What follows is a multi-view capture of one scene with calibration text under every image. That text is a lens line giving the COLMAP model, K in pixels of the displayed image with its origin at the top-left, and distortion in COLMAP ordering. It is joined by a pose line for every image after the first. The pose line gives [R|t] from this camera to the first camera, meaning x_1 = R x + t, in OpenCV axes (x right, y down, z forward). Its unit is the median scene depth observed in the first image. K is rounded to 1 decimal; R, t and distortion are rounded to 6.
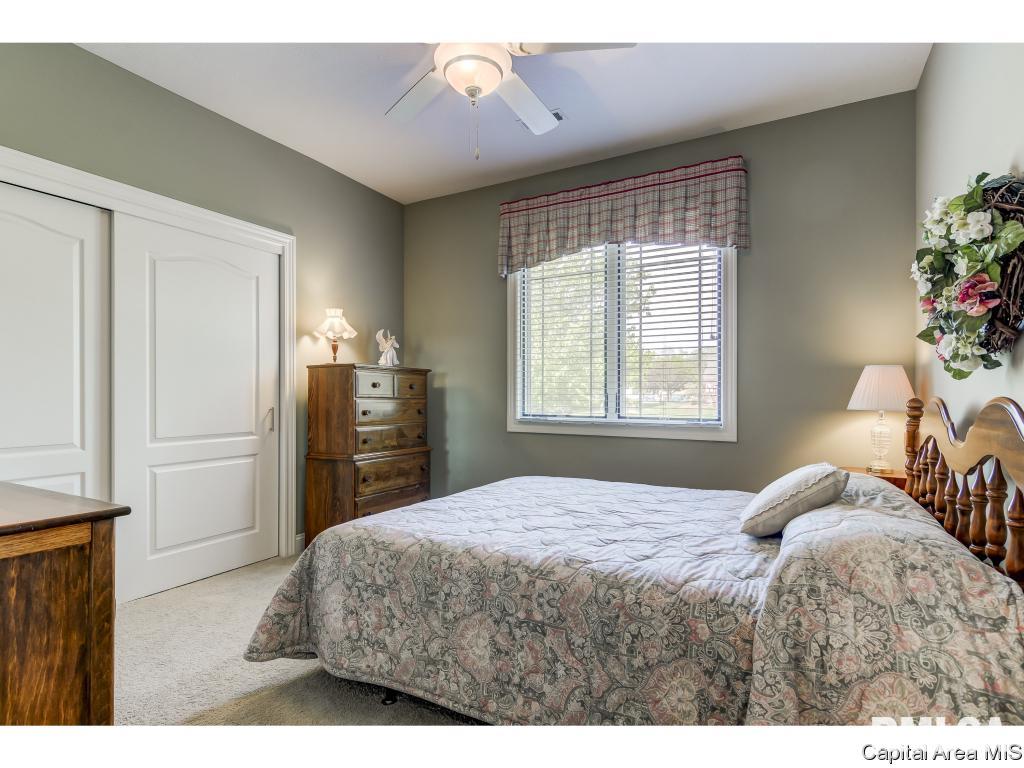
lens RADIAL K [[491.2, 0, 505.2], [0, 491.2, 382.9], [0, 0, 1]] dist [0.012526, -0.010334]
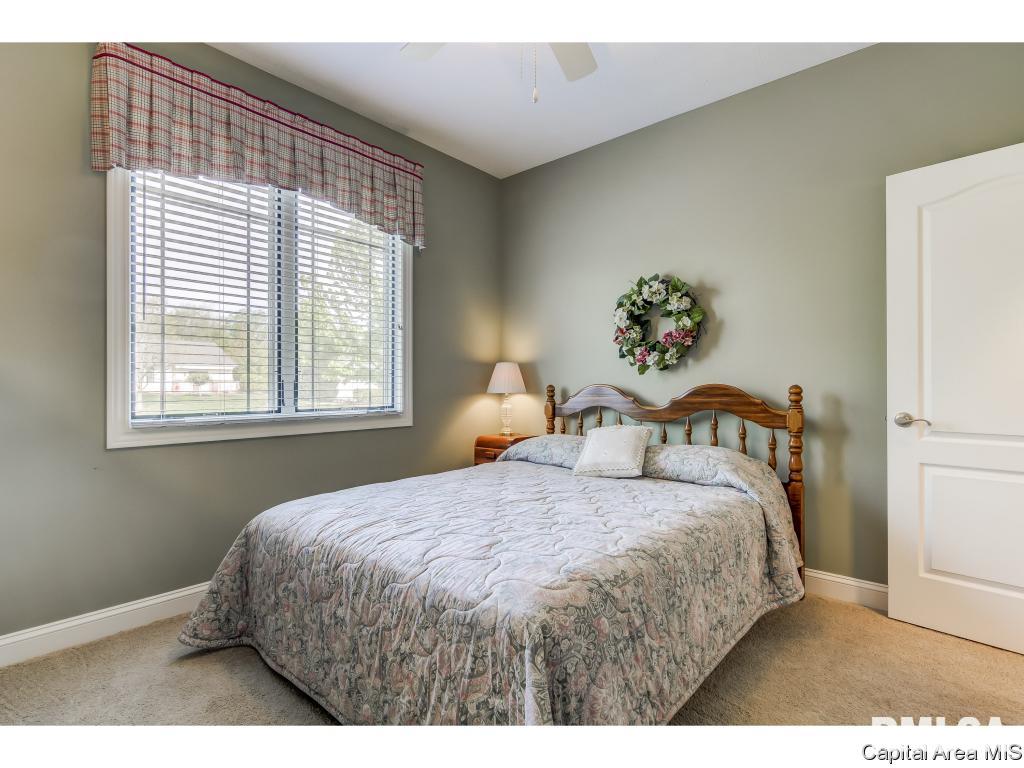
lens RADIAL K [[494.6, 0, 512.0], [0, 494.6, 384.0], [0, 0, 1]] dist [-0.001294, -0.000169]
pose [[0.241075, 0.003490, 0.970500, -0.470908], [-0.018608, 0.999826, 0.001027, 0.018666], [-0.970328, -0.018307, 0.241098, 0.460786]]
